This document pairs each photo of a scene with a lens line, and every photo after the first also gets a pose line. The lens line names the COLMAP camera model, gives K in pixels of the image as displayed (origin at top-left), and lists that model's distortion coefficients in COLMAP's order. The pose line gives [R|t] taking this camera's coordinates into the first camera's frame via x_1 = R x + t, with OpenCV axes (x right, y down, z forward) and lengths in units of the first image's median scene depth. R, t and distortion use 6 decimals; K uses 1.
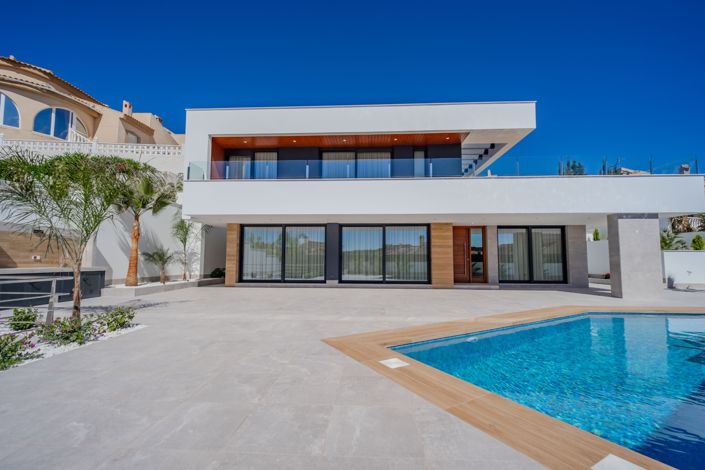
lens RADIAL K [[305.5, 0, 352.2], [0, 305.5, 242.1], [0, 0, 1]] dist [-0.000724, 0.000209]
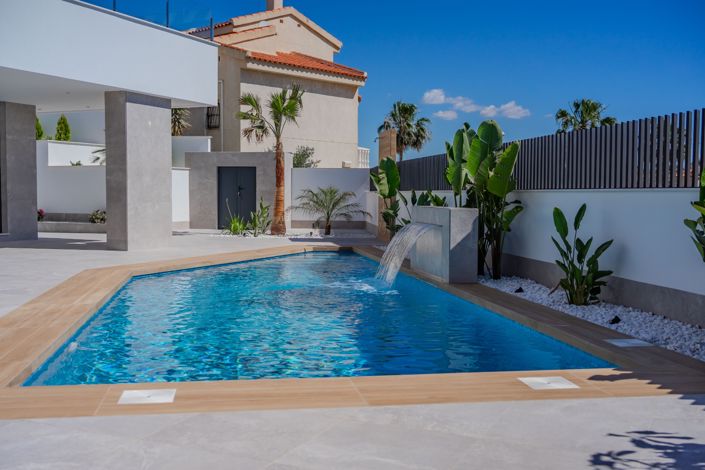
lens RADIAL K [[804.6, 0, 352.5], [0, 804.6, 235.0], [0, 0, 1]] dist [0.031742, -0.023197]
pose [[0.346762, -0.050113, 0.936614, -0.249110], [-0.058629, 0.995461, 0.074968, 0.020333], [-0.936119, -0.080909, 0.342250, 0.108872]]
